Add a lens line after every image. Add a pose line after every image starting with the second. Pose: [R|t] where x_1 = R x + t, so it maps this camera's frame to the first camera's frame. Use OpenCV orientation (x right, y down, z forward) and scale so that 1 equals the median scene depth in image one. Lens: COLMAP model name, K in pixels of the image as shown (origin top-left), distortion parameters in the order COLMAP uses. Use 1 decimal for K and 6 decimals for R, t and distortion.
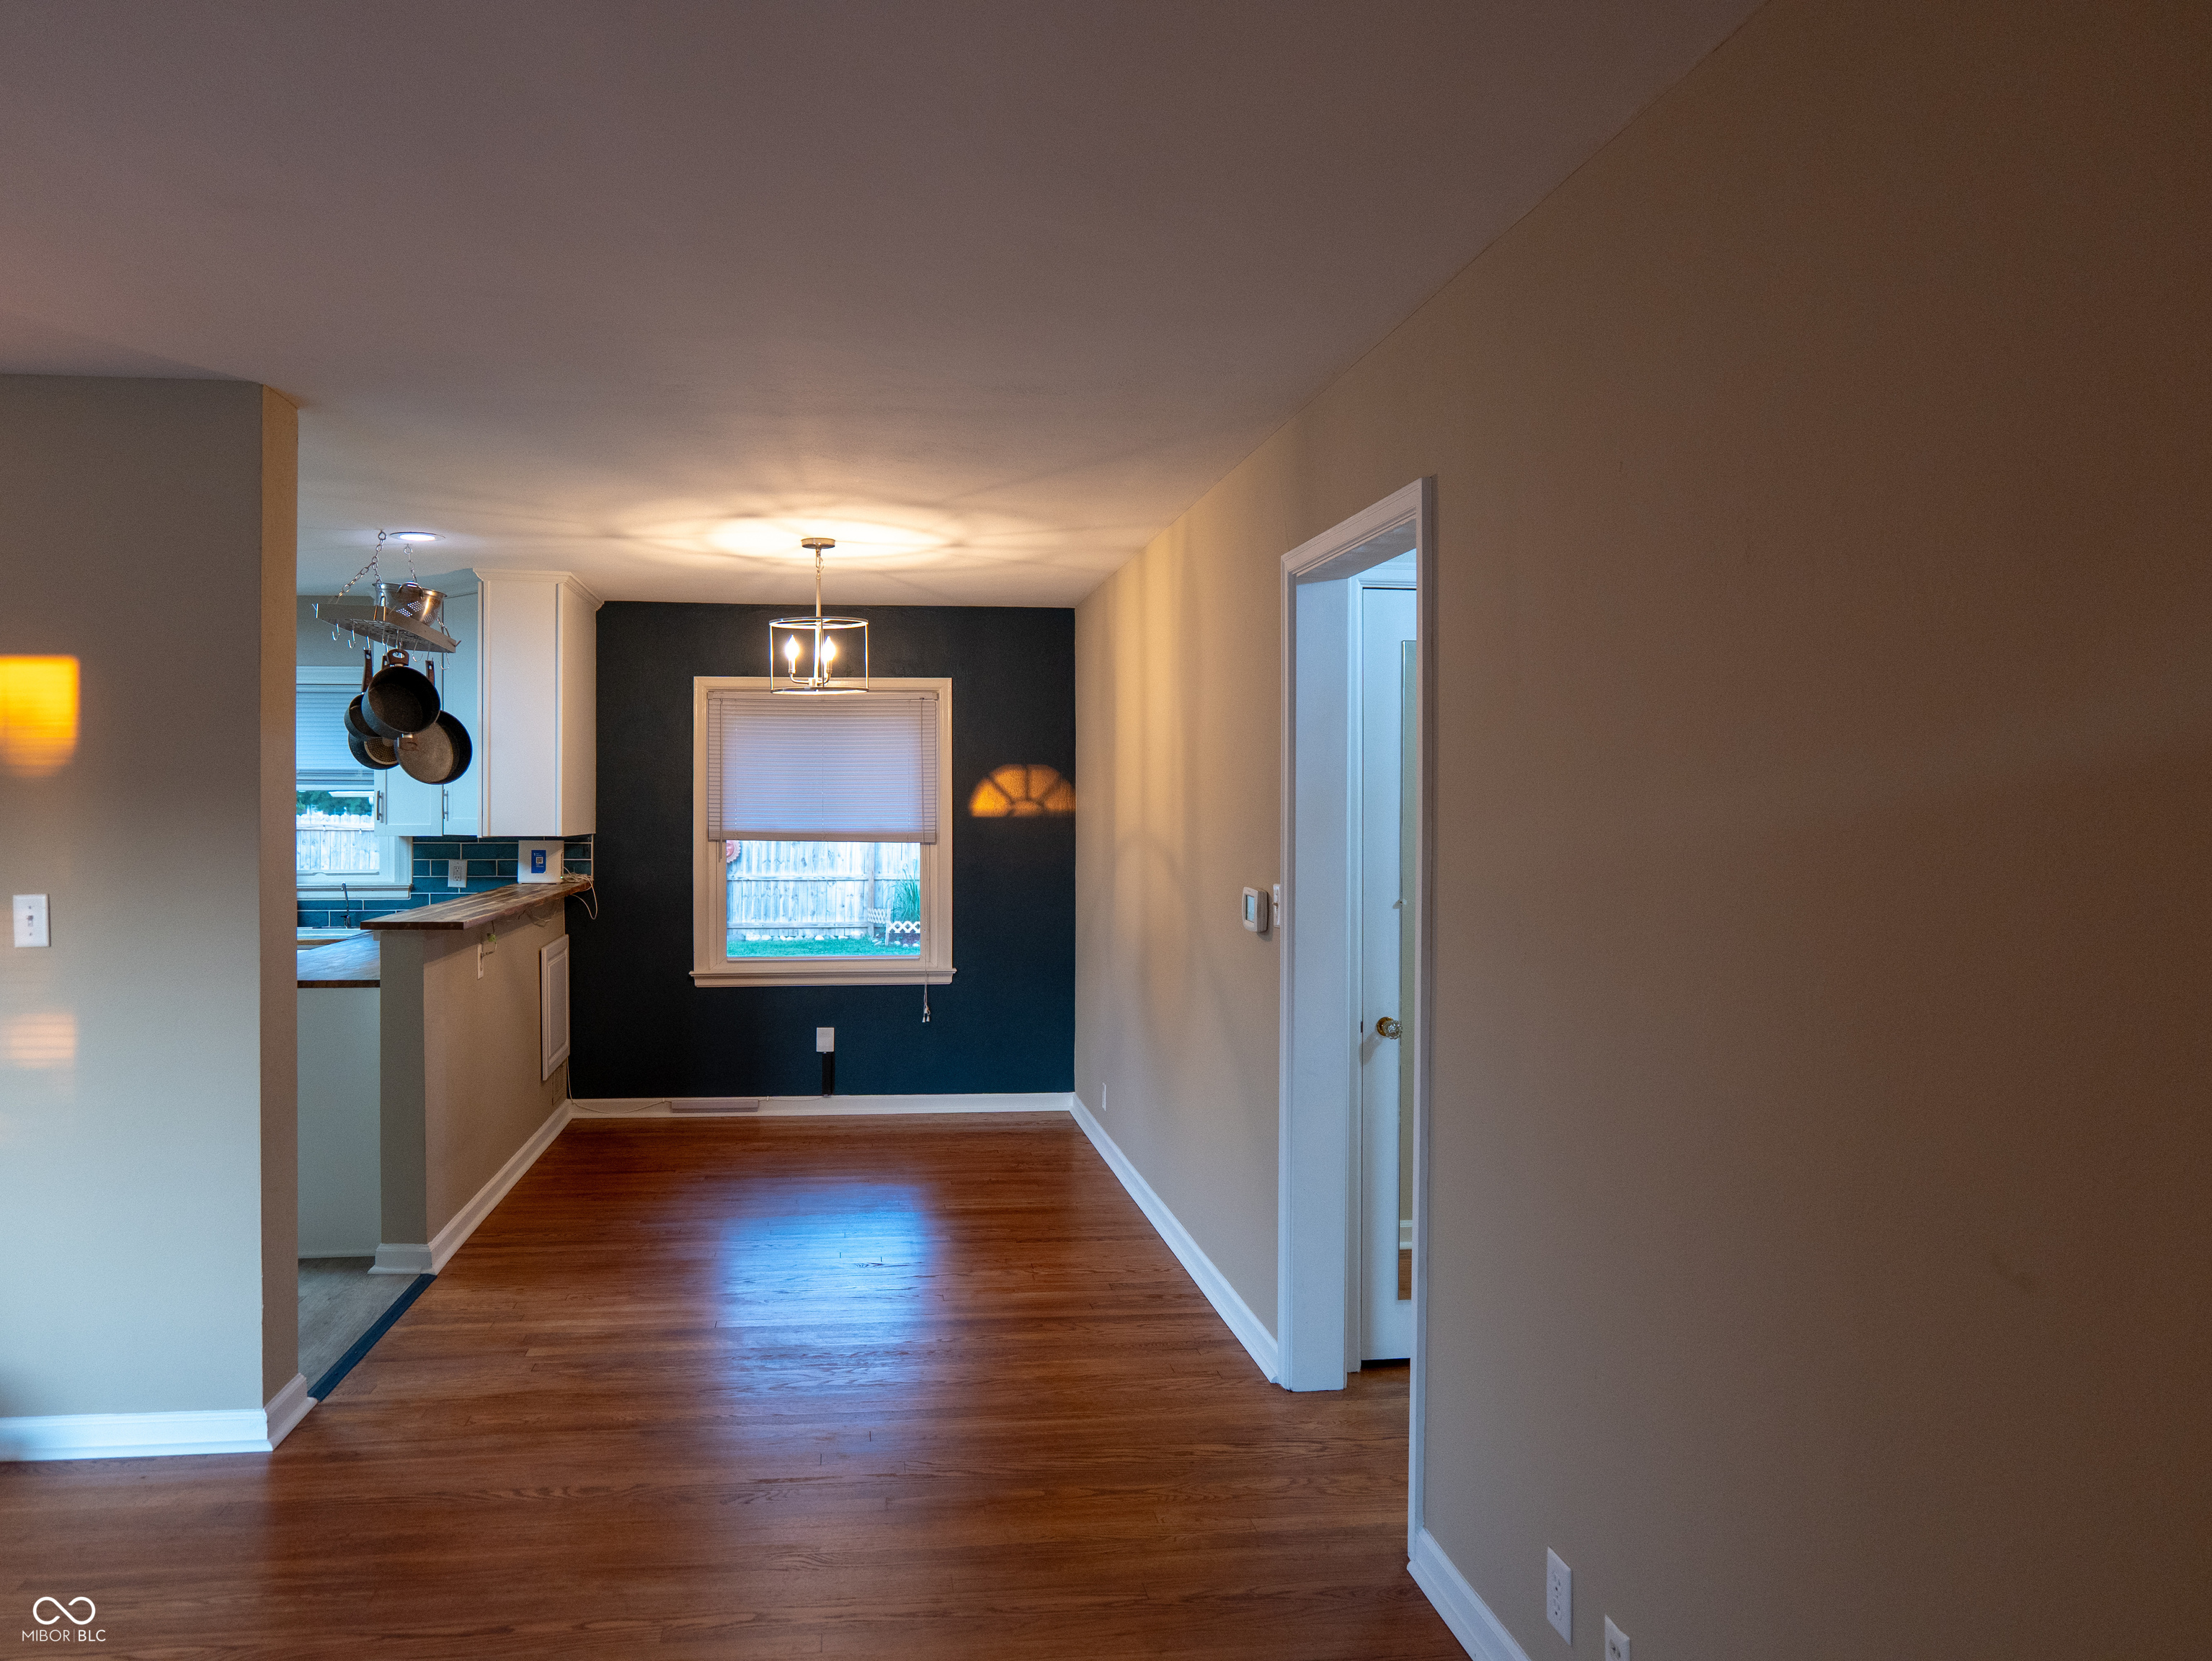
lens RADIAL K [[1534.1, 0, 1106.0], [0, 1534.1, 830.5], [0, 0, 1]] dist [-0.003409, -0.001211]
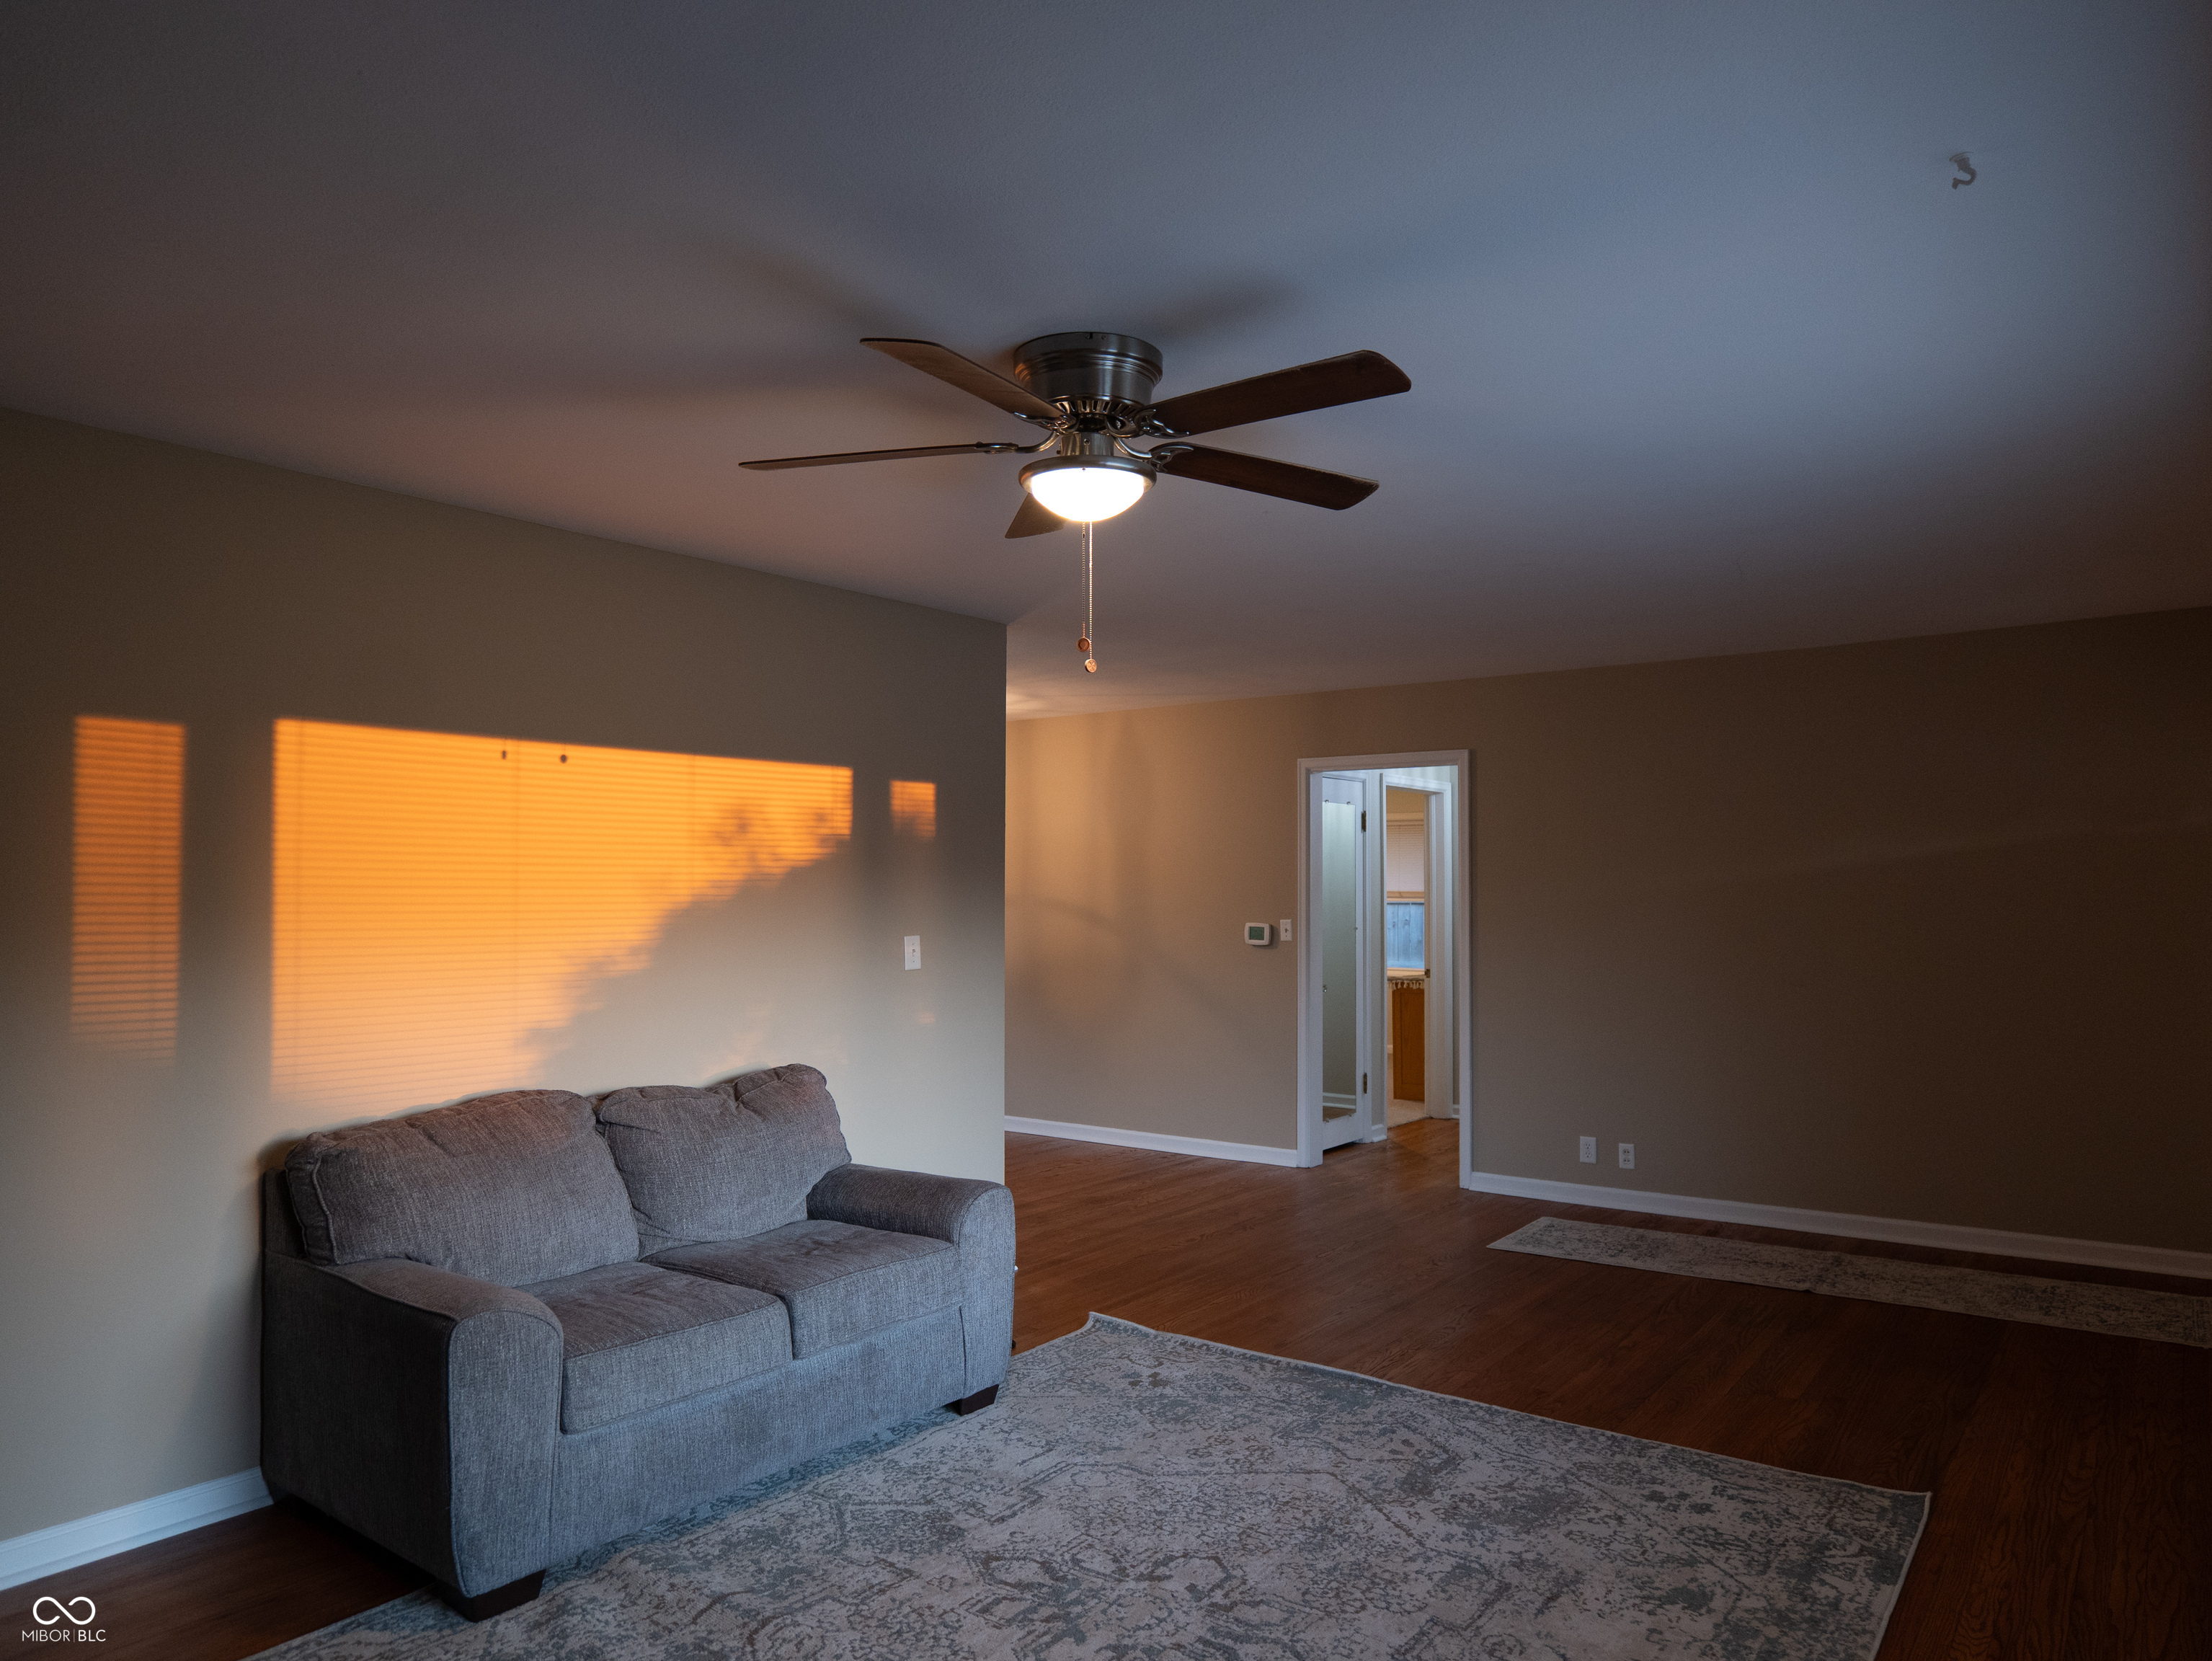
lens RADIAL K [[1534.1, 0, 1106.0], [0, 1534.1, 830.5], [0, 0, 1]] dist [-0.003409, -0.001211]
pose [[0.690660, 0.025402, 0.722733, -1.520673], [0.004377, 0.999218, -0.039303, -0.003834], [-0.723166, 0.030309, 0.690009, -0.214862]]
